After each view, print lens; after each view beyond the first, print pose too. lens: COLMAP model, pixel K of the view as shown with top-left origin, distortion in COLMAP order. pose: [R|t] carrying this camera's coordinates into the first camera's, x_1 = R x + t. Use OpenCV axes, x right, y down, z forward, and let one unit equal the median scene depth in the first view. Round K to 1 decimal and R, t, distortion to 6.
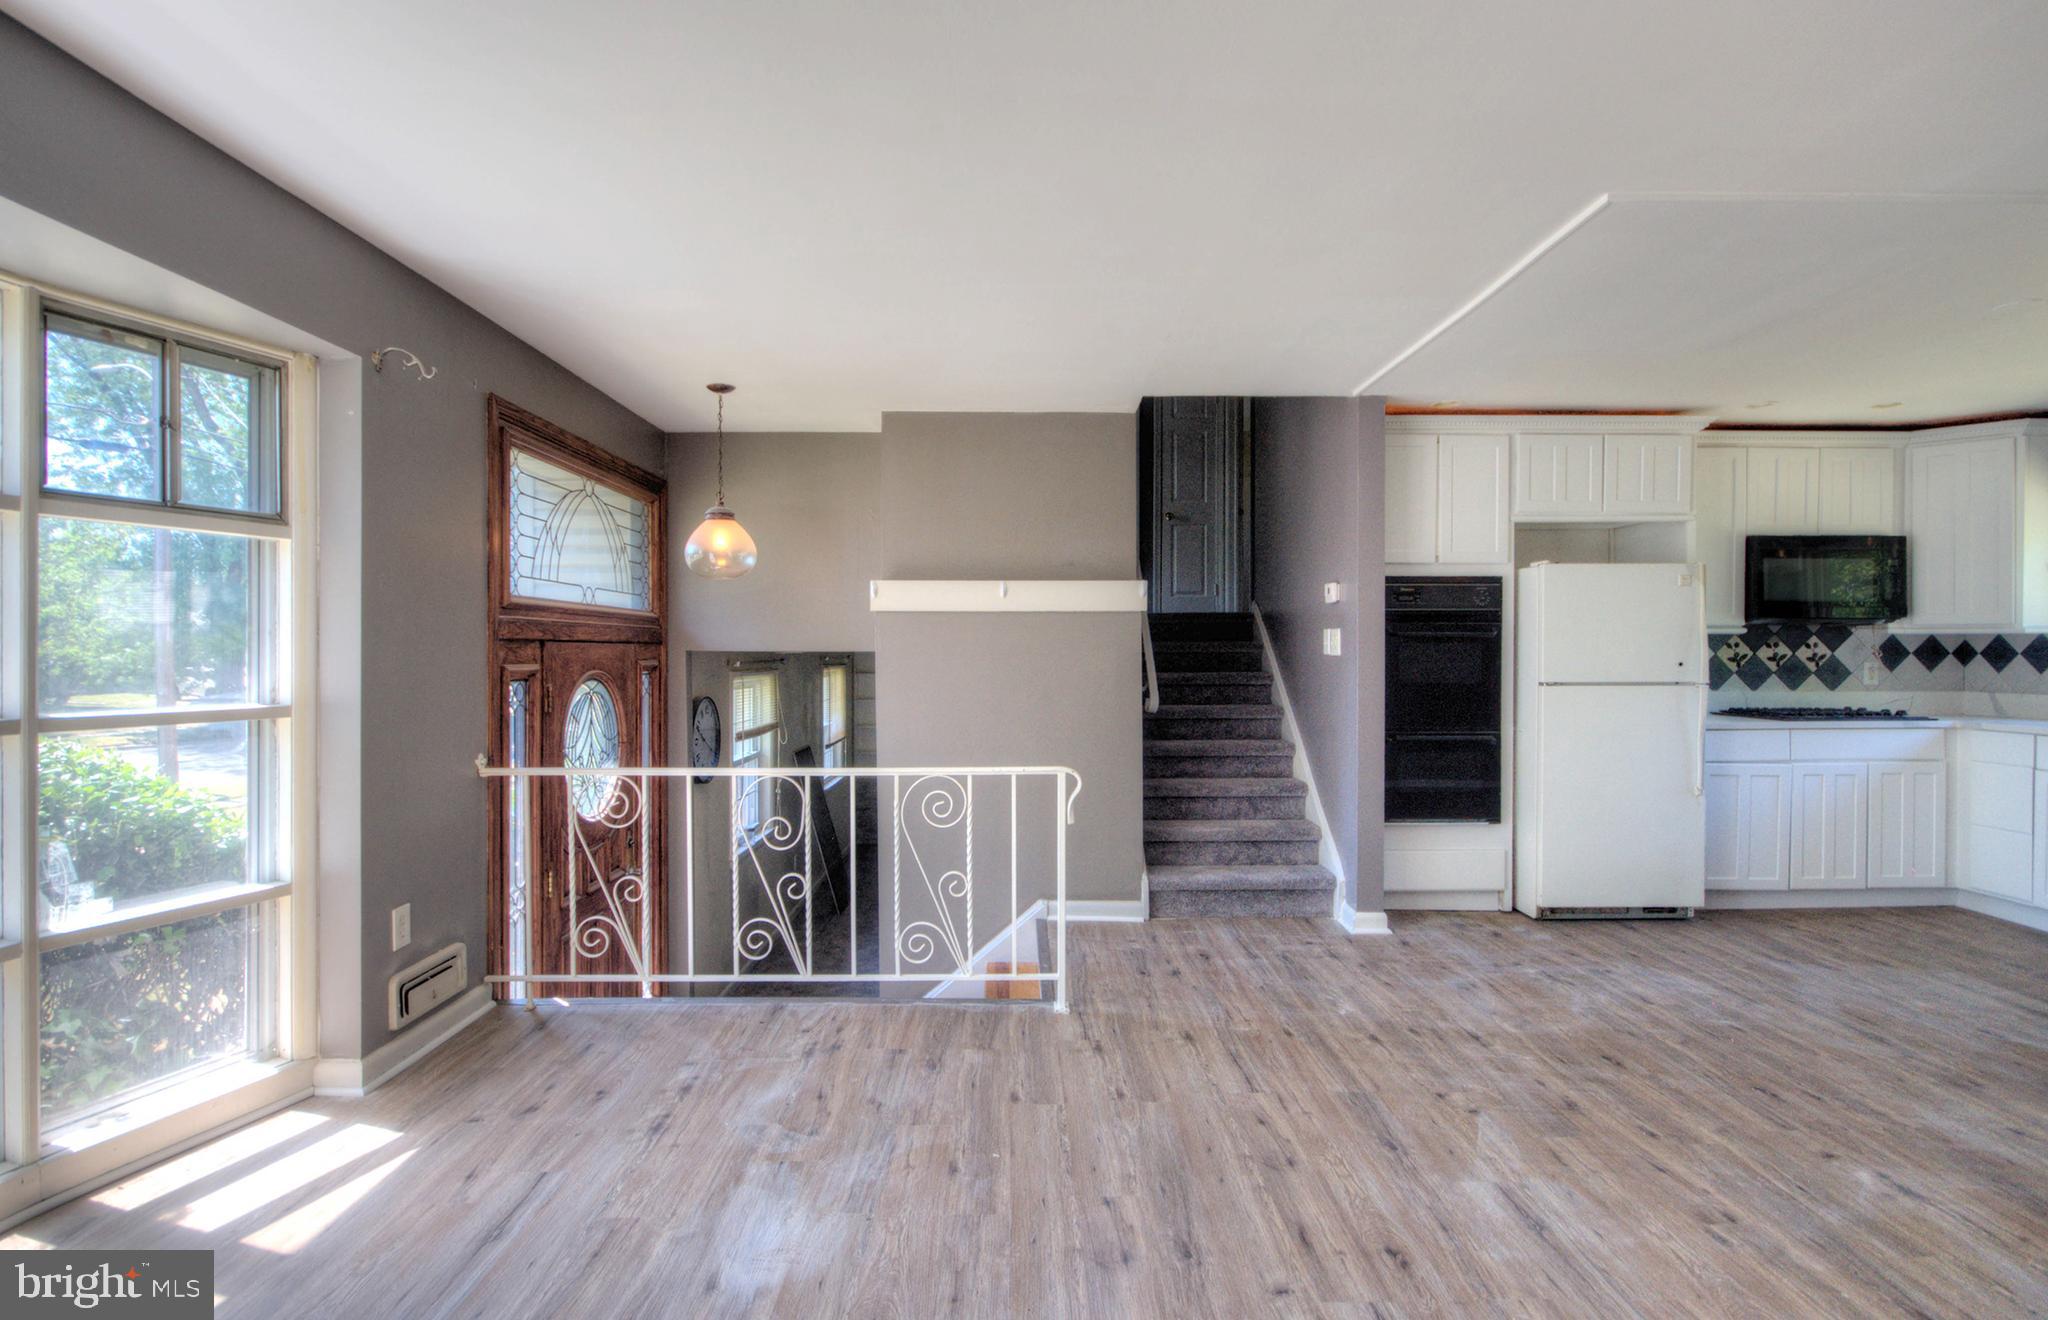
lens RADIAL K [[1057.5, 0, 978.5], [0, 1057.5, 654.1], [0, 0, 1]] dist [-0.003430, 0.000685]
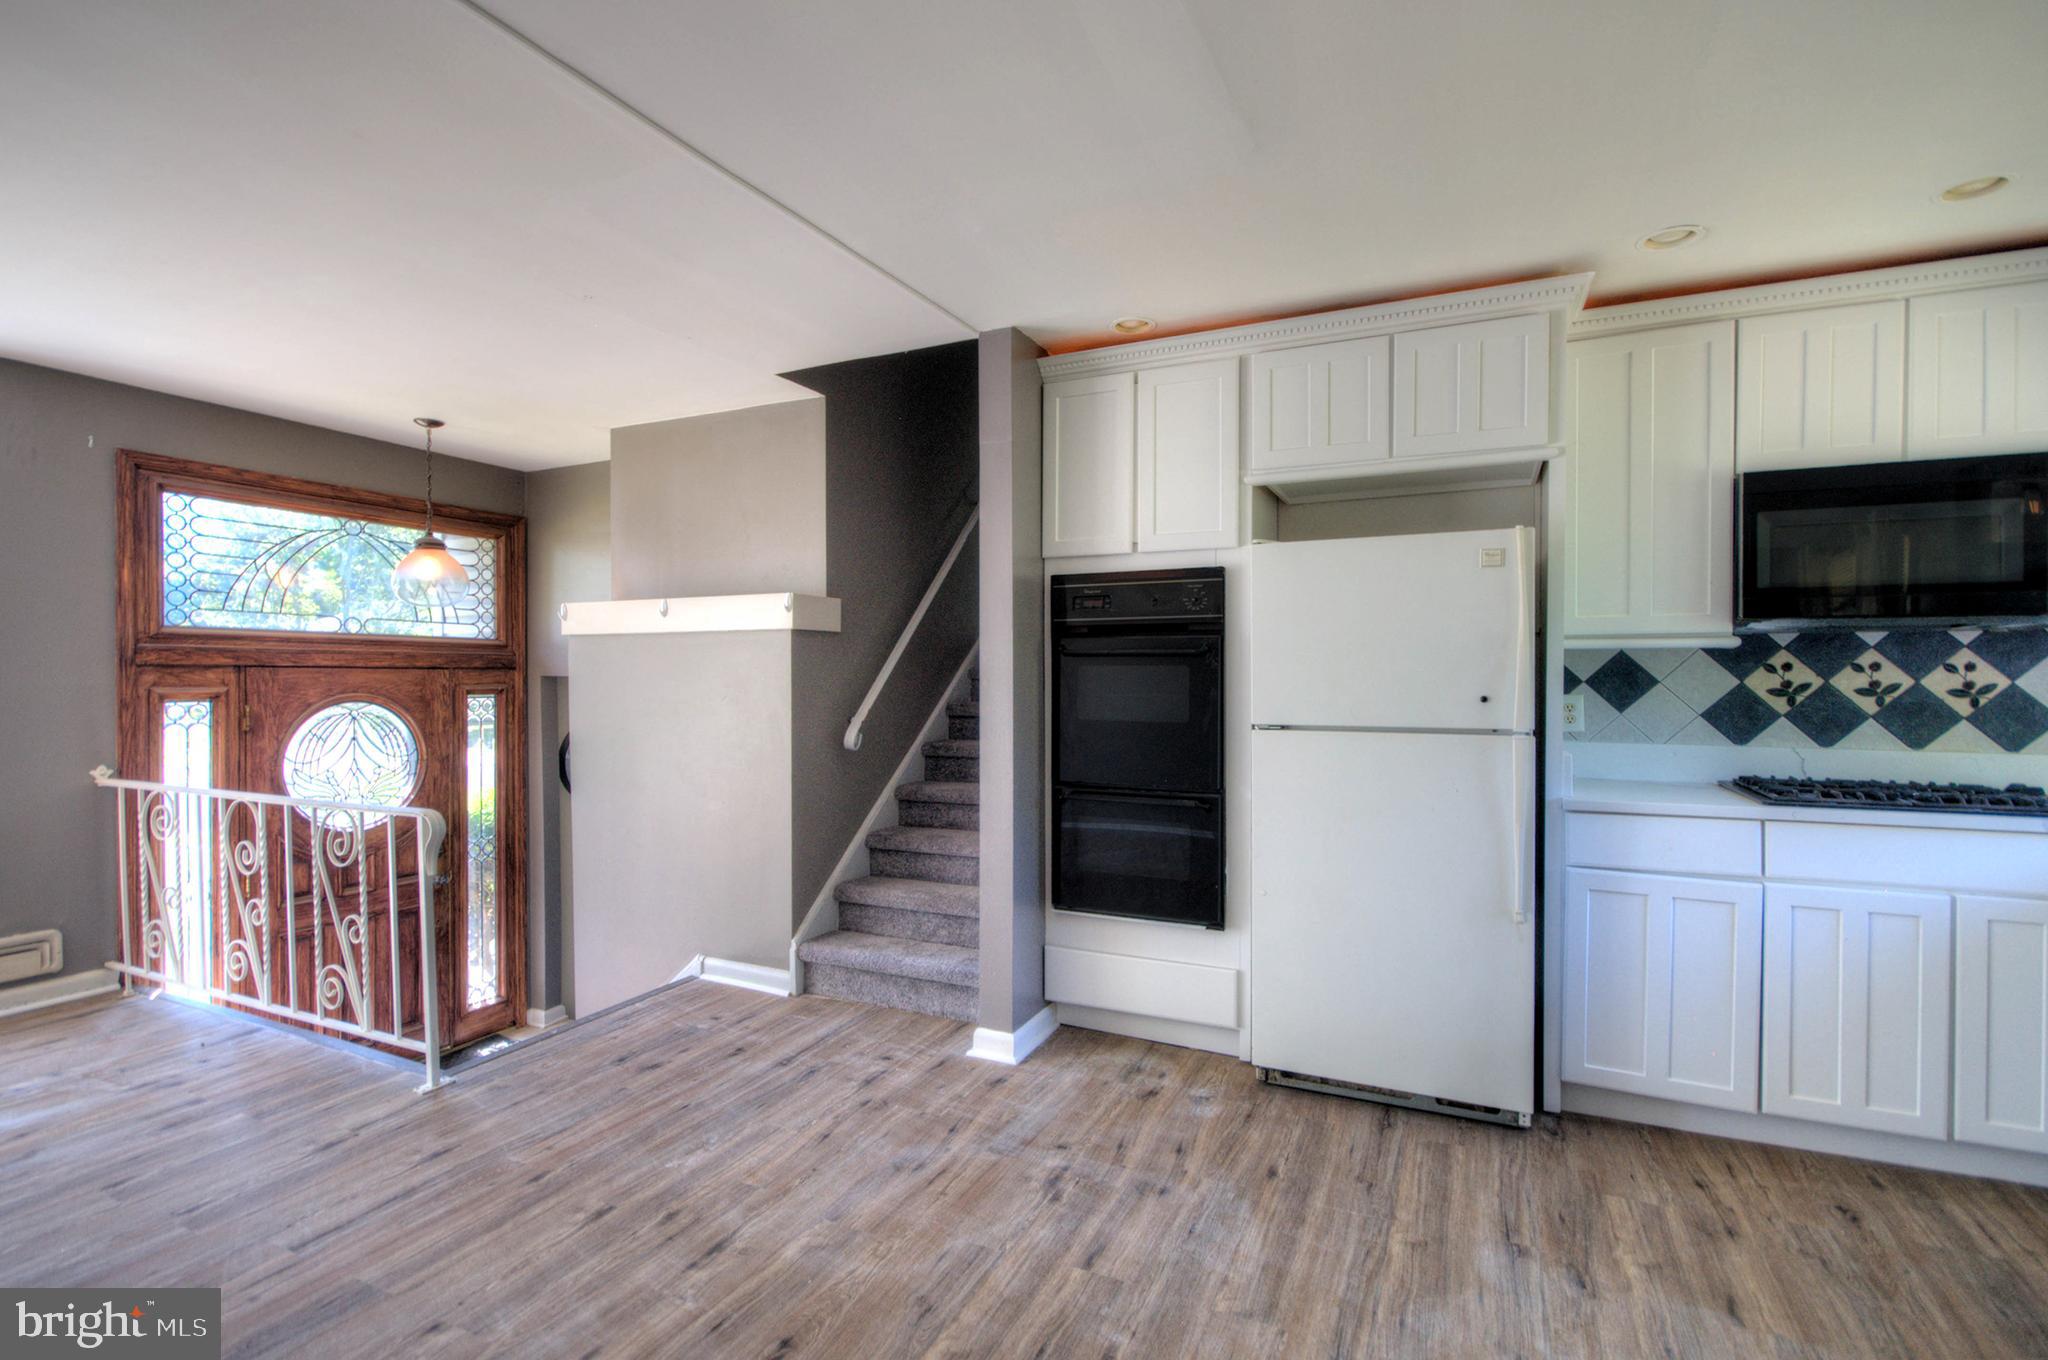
lens RADIAL K [[981.4, 0, 894.6], [0, 981.4, 678.0], [0, 0, 1]] dist [-0.000874, 0.000339]
pose [[0.892920, 0.001642, -0.450213, 0.628042], [-0.003057, 0.999992, -0.002417, 0.000099], [0.450205, 0.003534, 0.892918, 0.362287]]
